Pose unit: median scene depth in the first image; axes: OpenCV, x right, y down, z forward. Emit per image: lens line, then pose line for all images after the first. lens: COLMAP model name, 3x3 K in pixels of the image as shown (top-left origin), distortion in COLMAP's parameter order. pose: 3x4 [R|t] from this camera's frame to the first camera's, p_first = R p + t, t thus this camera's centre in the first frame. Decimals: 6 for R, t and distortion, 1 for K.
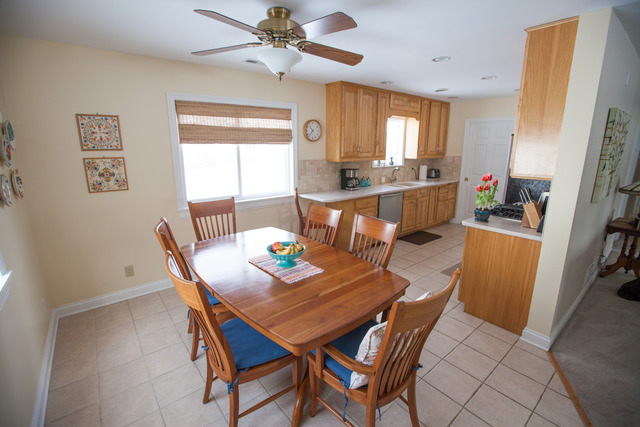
lens RADIAL K [[295.8, 0, 316.9], [0, 295.8, 213.8], [0, 0, 1]] dist [0.016560, 0.000316]
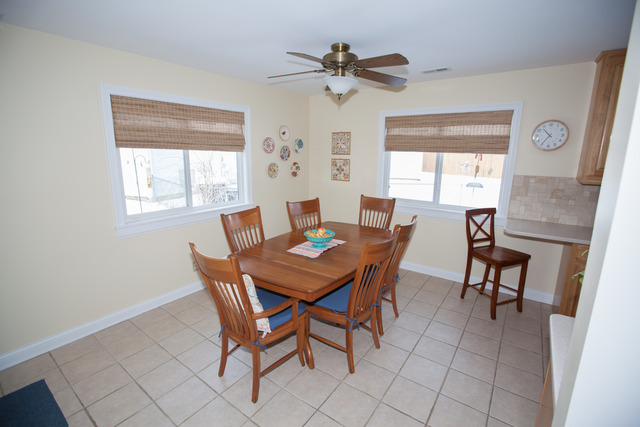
lens RADIAL K [[295.8, 0, 316.5], [0, 295.8, 210.1], [0, 0, 1]] dist [0.016560, 0.000316]
pose [[0.289051, 0.201217, -0.935928, 0.744968], [-0.240021, 0.961666, 0.132623, -0.100748], [0.926736, 0.186308, 0.326266, 0.402915]]
